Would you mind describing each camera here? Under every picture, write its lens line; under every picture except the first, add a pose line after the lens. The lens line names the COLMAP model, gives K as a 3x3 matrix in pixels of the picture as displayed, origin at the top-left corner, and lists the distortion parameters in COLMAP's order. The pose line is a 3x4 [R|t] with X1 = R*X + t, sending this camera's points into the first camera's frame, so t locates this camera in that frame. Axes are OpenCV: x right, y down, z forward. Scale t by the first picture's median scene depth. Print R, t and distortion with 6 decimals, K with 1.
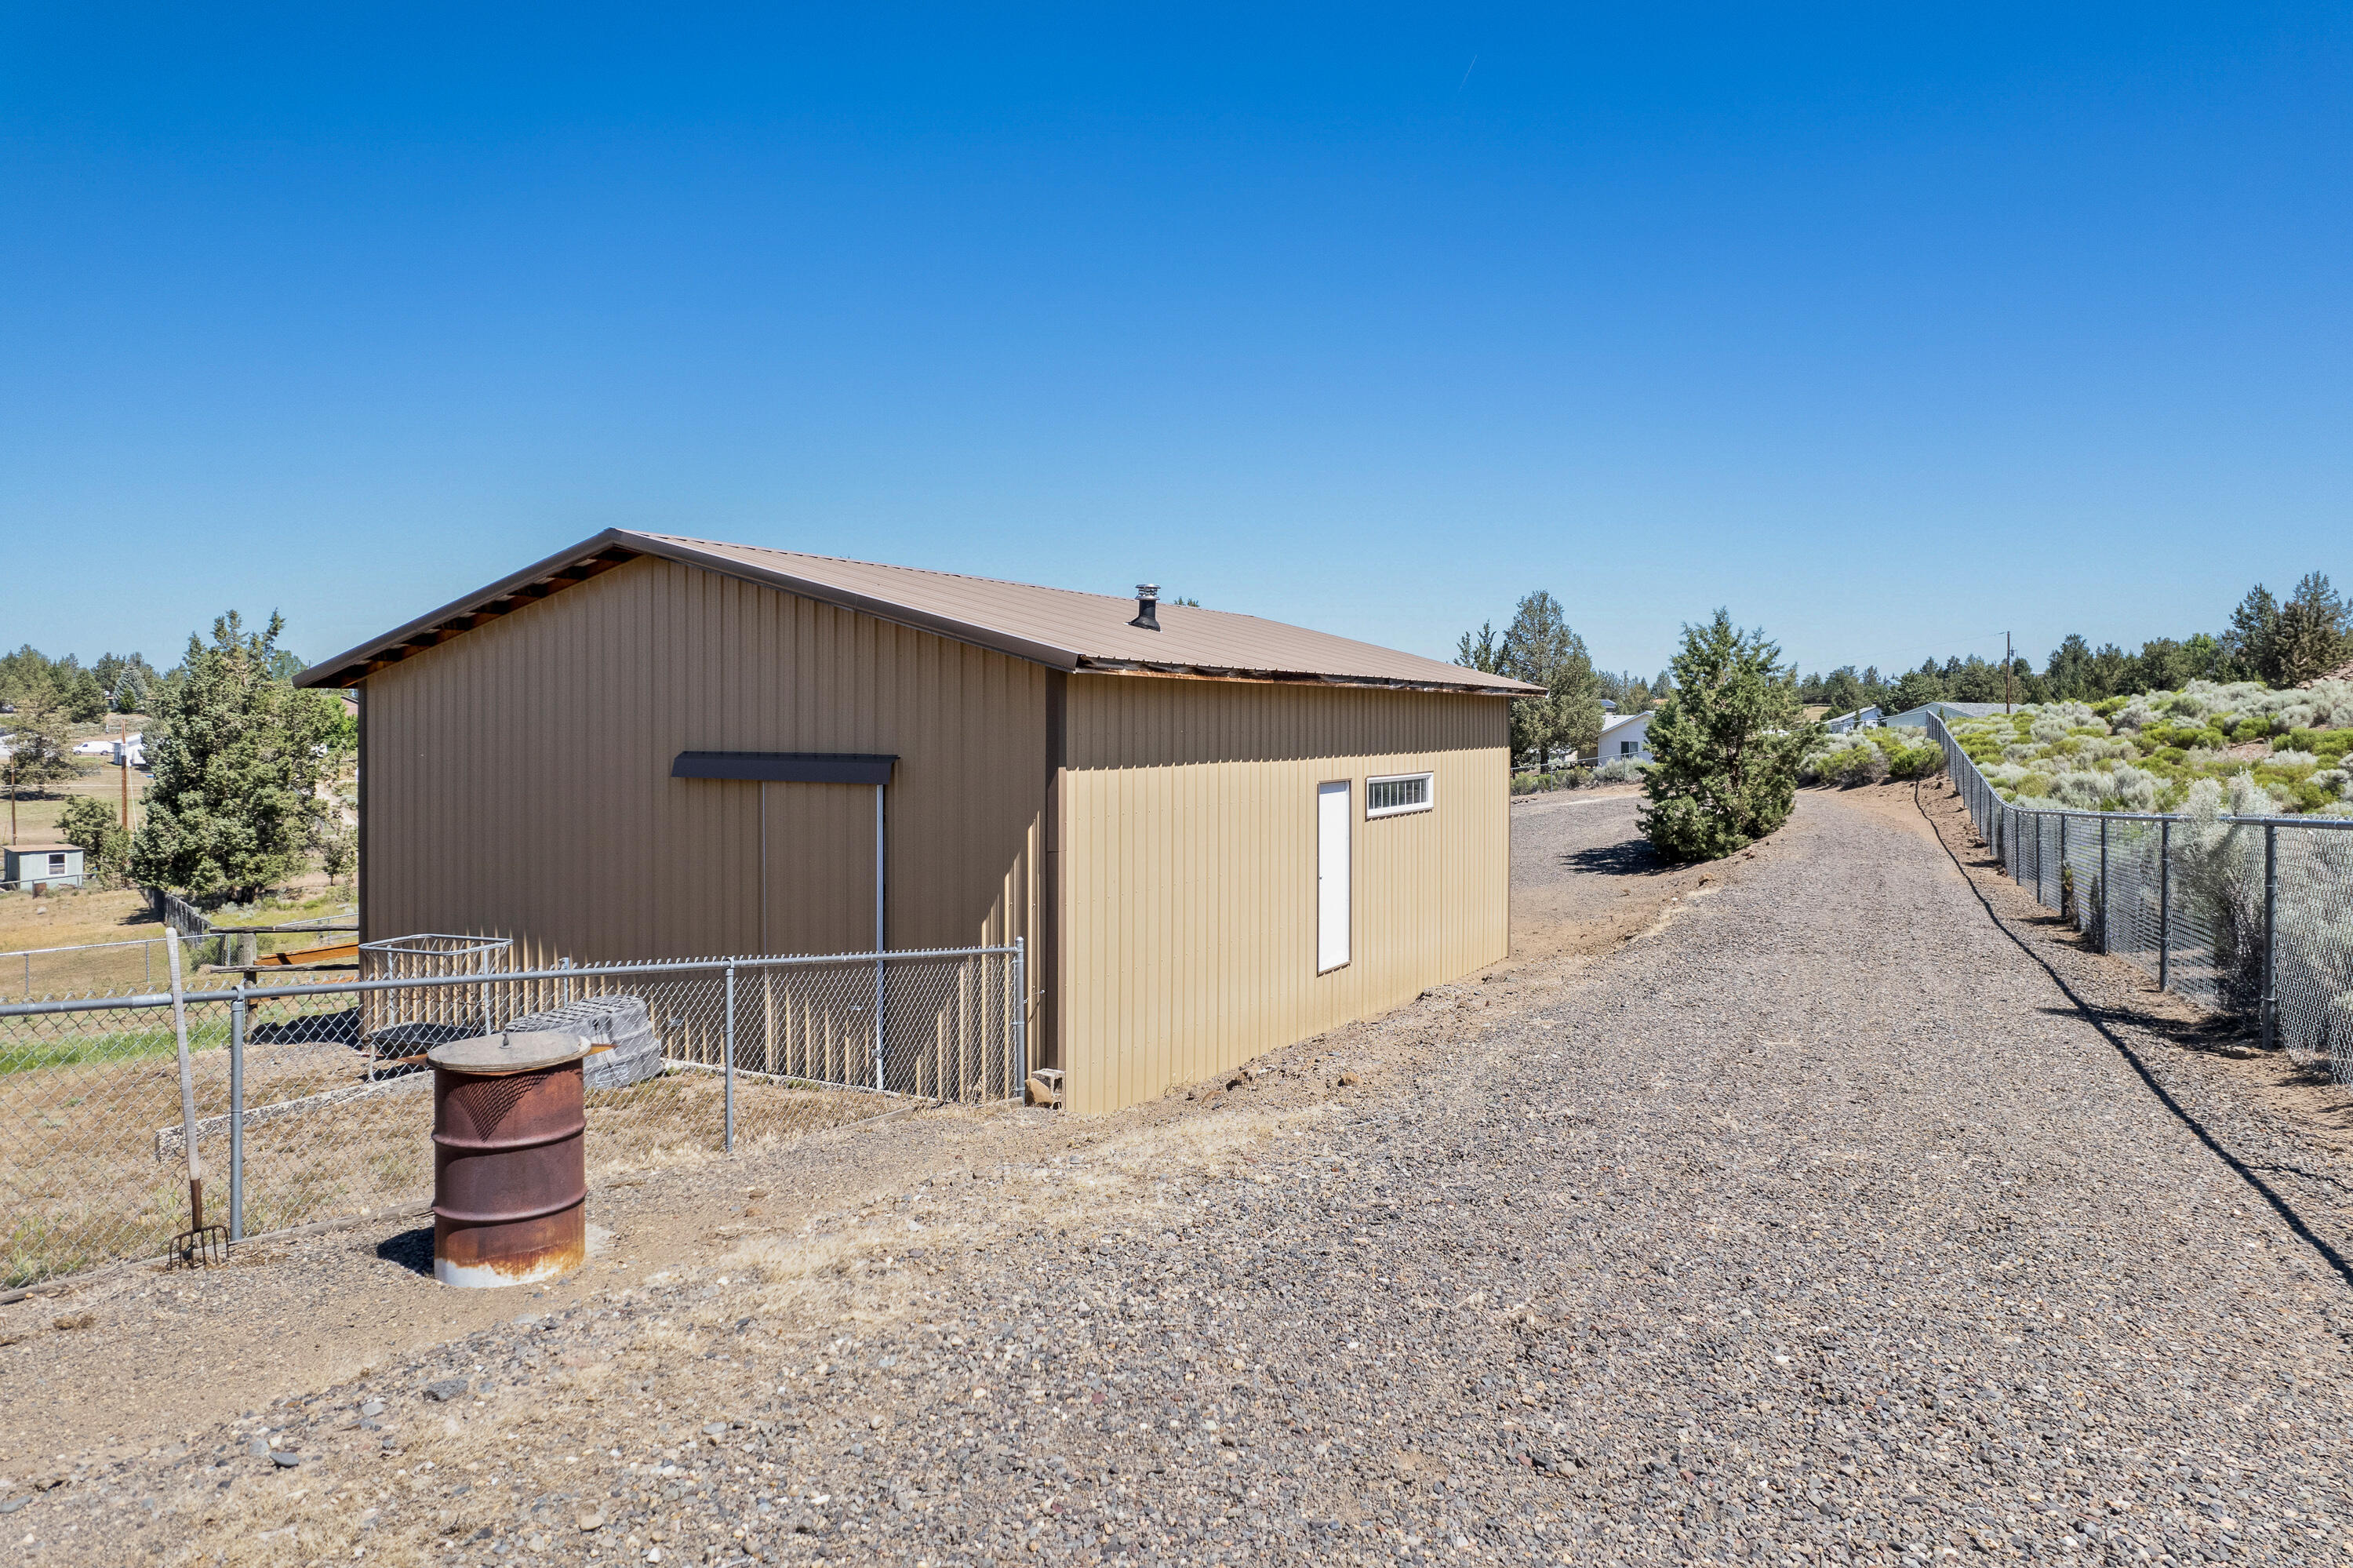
lens RADIAL K [[1460.7, 0, 1166.6], [0, 1460.7, 771.6], [0, 0, 1]] dist [-0.104757, 0.078232]
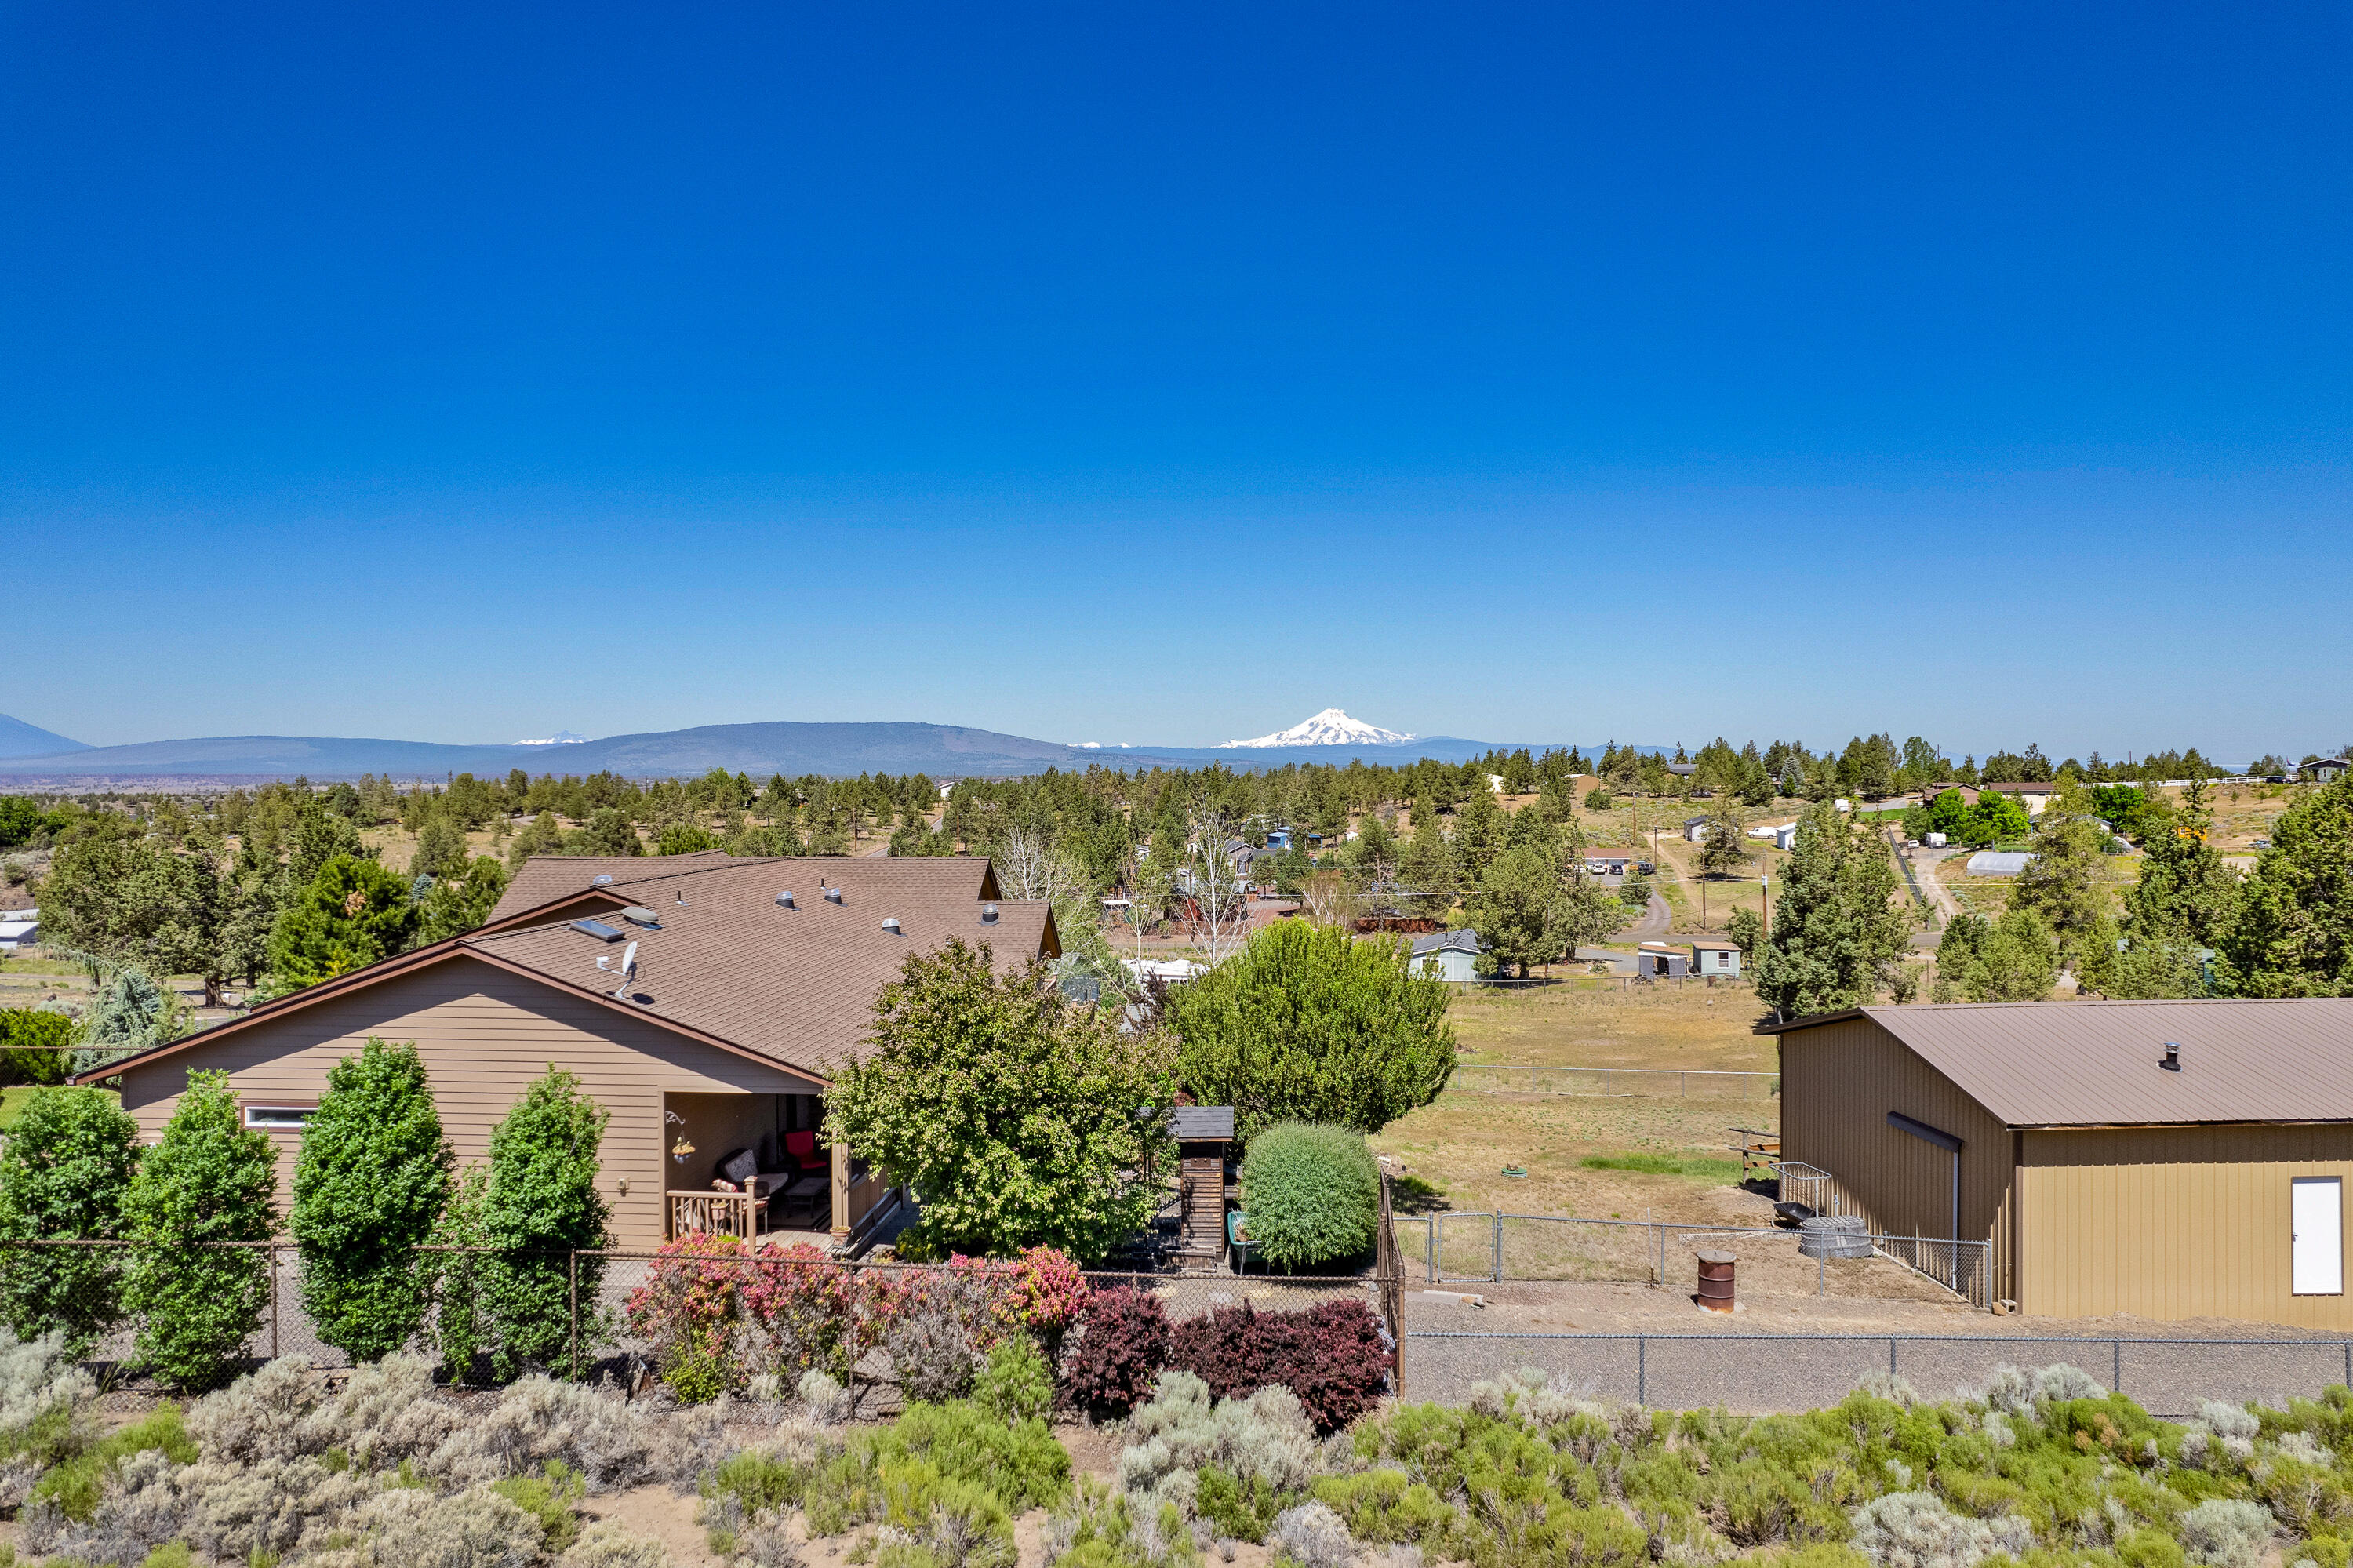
lens RADIAL K [[1460.7, 0, 1166.6], [0, 1460.7, 771.6], [0, 0, 1]] dist [-0.104757, 0.078232]
pose [[0.496977, -0.020603, -0.867519, 0.223650], [-0.010512, 0.999502, -0.029760, -0.100938], [0.867700, 0.023909, 0.496513, -0.232525]]
